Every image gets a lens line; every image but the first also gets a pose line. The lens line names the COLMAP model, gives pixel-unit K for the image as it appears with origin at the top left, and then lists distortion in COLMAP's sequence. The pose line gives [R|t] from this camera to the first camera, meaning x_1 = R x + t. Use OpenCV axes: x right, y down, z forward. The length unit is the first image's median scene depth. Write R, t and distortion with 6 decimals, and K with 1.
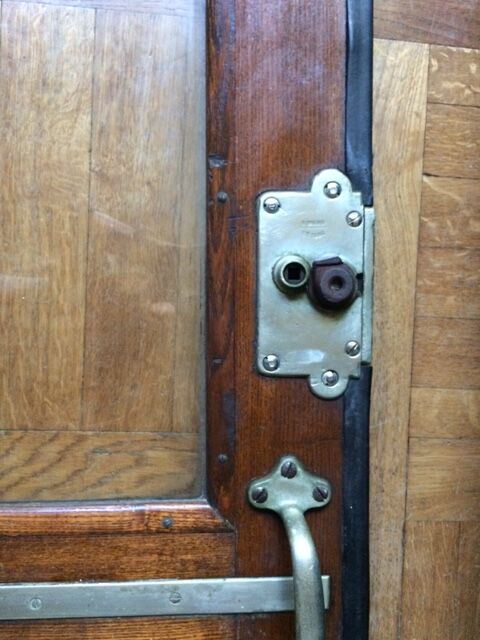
lens RADIAL K [[594.9, 0, 240.0], [0, 594.9, 320.0], [0, 0, 1]] dist [0.015067, -0.005526]
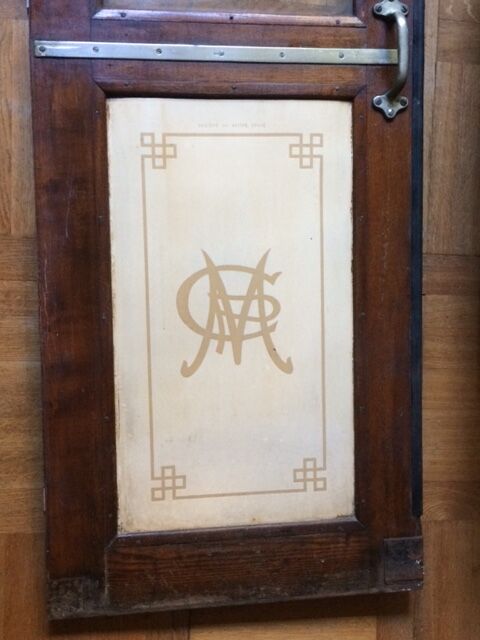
lens RADIAL K [[704.3, 0, 240.0], [0, 704.3, 320.0], [0, 0, 1]] dist [0.014766, 0.002943]
pose [[0.997797, -0.018617, 0.063670, -0.684178], [0.014741, 0.998041, 0.060799, 1.298565], [-0.064677, -0.059726, 0.996117, -1.720046]]
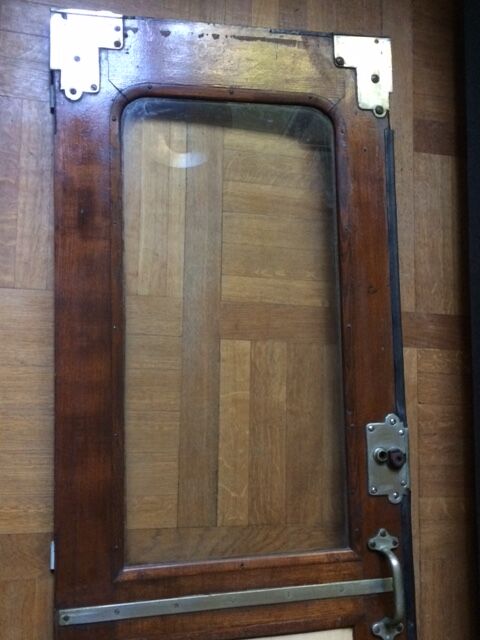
lens RADIAL K [[704.3, 0, 240.0], [0, 704.3, 320.0], [0, 0, 1]] dist [0.014766, 0.002943]
pose [[0.985709, -0.006786, 0.168322, -1.008596], [0.030114, 0.990192, -0.136430, -0.254760], [-0.165745, 0.139549, 0.976245, -1.943752]]
